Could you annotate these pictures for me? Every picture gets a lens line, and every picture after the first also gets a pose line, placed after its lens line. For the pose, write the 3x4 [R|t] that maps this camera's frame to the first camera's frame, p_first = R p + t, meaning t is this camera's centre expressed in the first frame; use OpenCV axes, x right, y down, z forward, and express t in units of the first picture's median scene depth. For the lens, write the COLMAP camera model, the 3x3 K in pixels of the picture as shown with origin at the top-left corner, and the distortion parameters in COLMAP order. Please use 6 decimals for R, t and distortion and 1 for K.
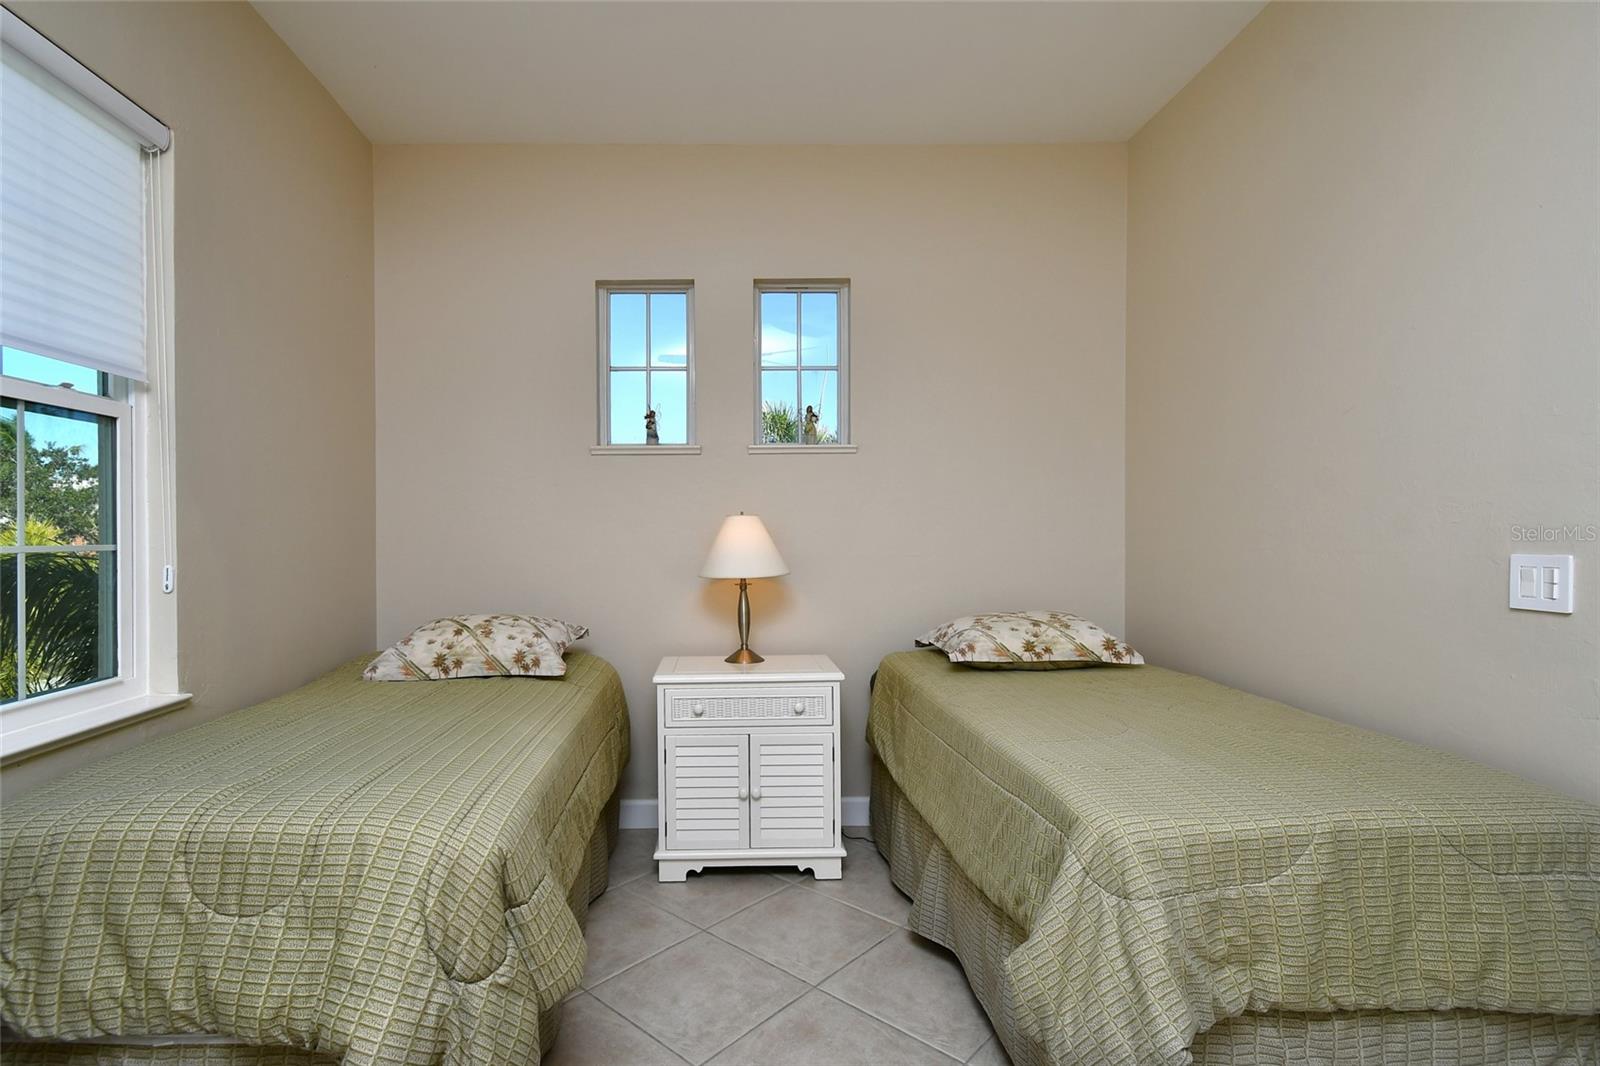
lens RADIAL K [[704.8, 0, 795.9], [0, 704.8, 541.7], [0, 0, 1]] dist [0.002681, 0.000261]
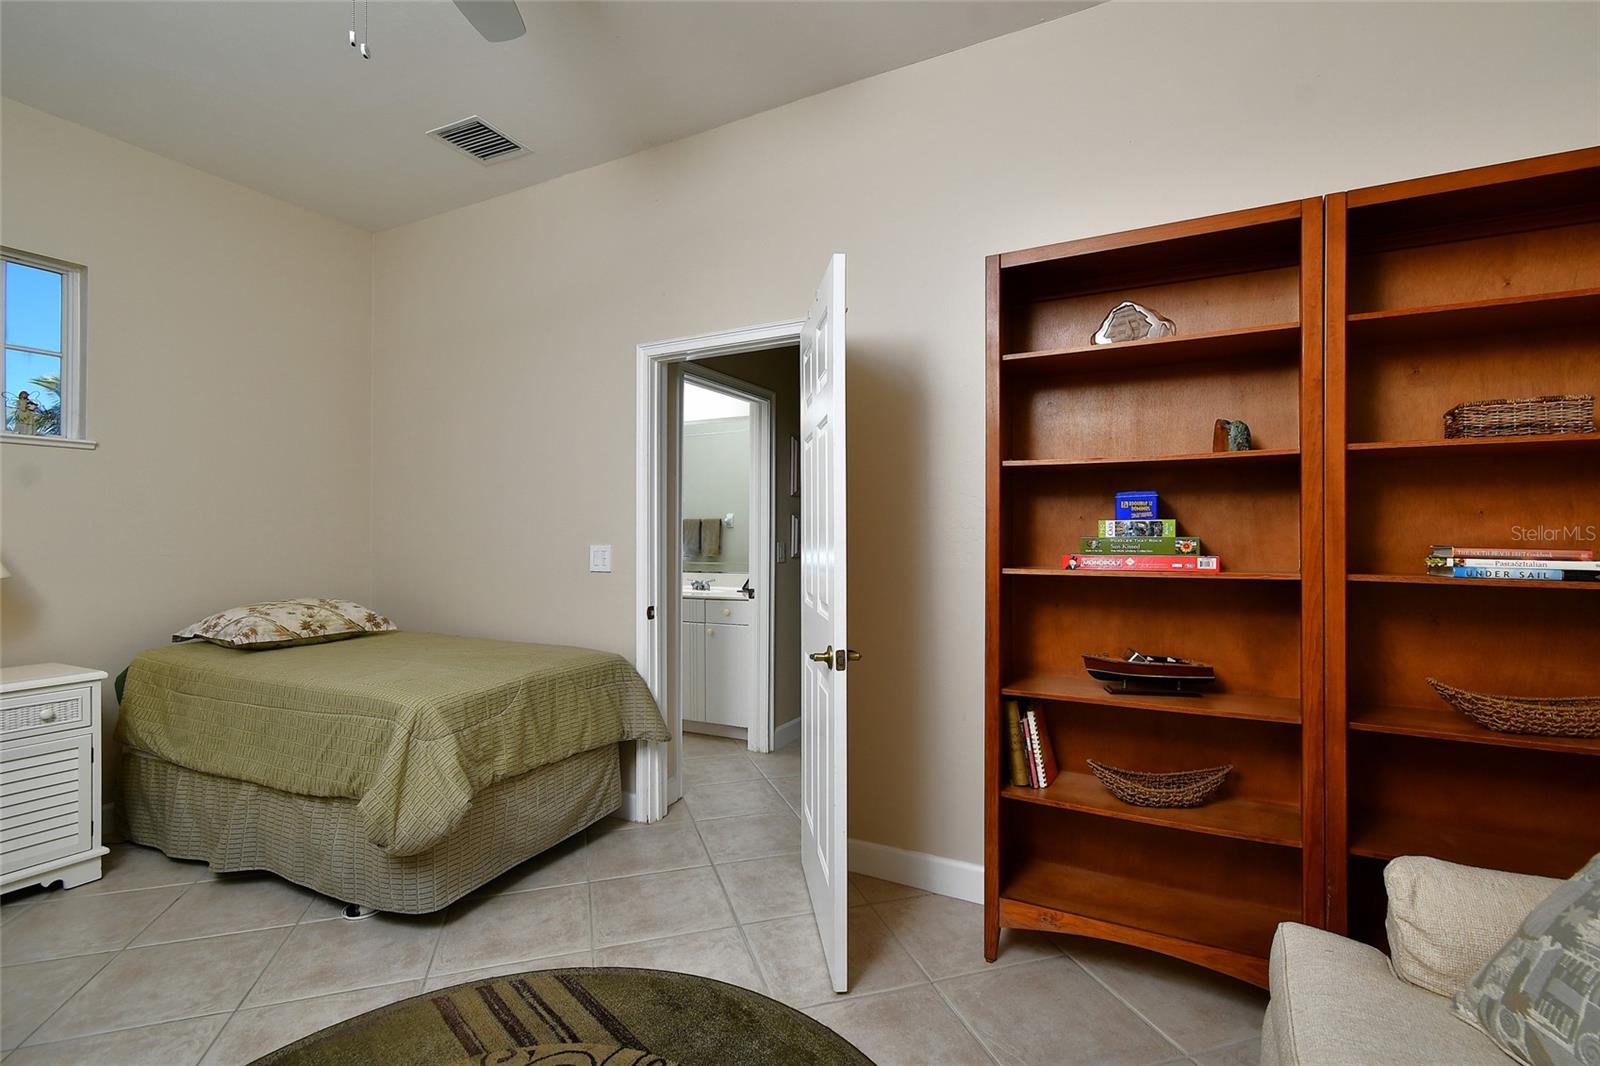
lens RADIAL K [[704.8, 0, 795.9], [0, 704.8, 541.7], [0, 0, 1]] dist [0.002681, 0.000261]
pose [[0.471755, -0.000494, 0.881730, -0.357768], [0.003847, 0.999991, -0.001499, 0.006909], [-0.881722, 0.004099, 0.471752, -0.344199]]
